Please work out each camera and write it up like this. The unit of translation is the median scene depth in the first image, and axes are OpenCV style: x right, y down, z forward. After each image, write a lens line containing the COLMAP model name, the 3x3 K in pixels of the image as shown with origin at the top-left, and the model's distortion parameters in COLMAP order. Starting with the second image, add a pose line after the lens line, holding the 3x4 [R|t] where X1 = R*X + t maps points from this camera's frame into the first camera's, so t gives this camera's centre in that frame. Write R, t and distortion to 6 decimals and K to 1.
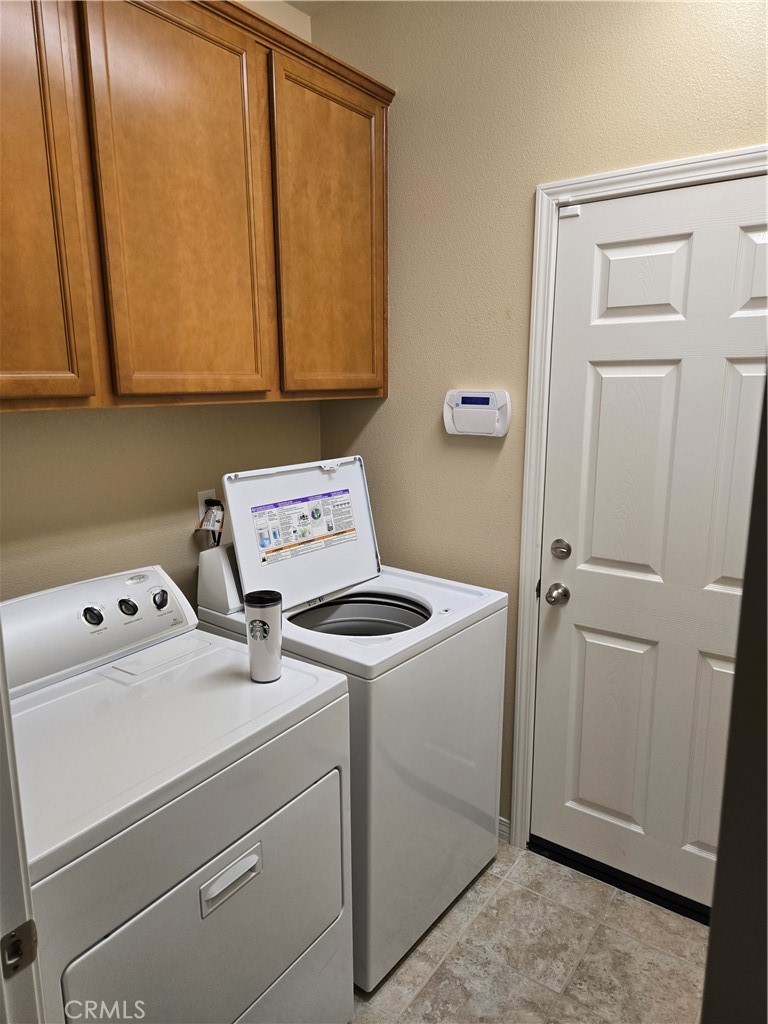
lens RADIAL K [[685.8, 0, 384.6], [0, 685.8, 505.5], [0, 0, 1]] dist [0.050414, -0.042247]
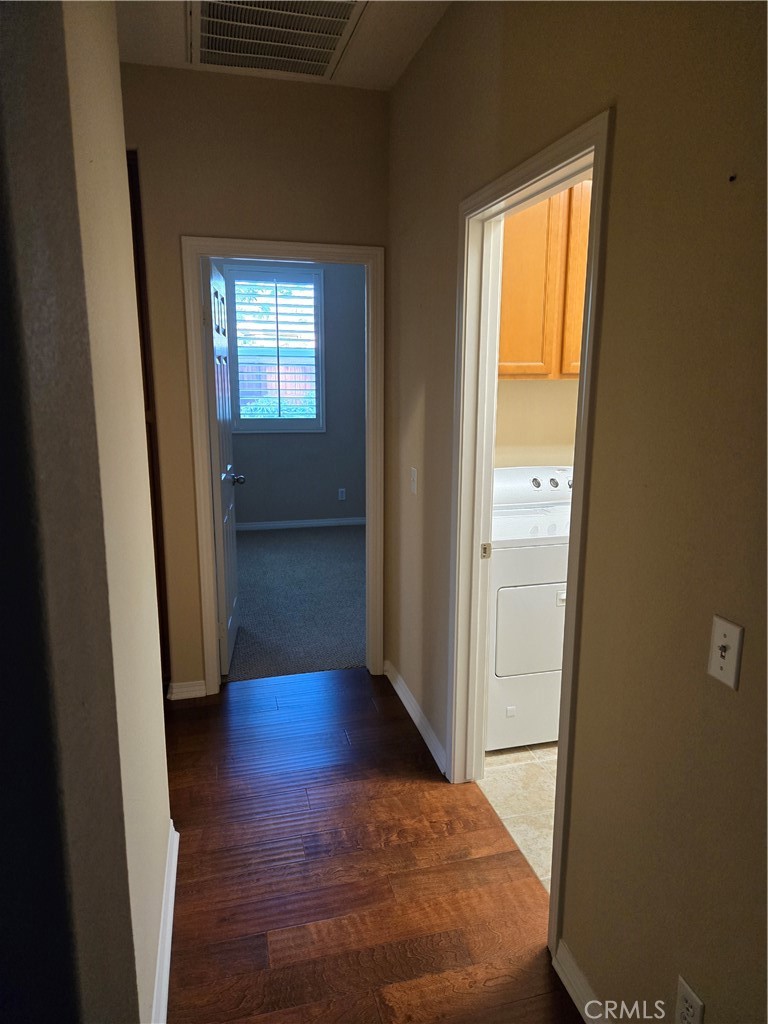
lens RADIAL K [[685.8, 0, 384.6], [0, 685.8, 505.5], [0, 0, 1]] dist [0.050414, -0.042247]
pose [[0.763643, 0.139532, -0.630381, 0.570870], [-0.129594, 0.989623, 0.062058, 0.173443], [0.632499, 0.034303, 0.773802, -0.926174]]
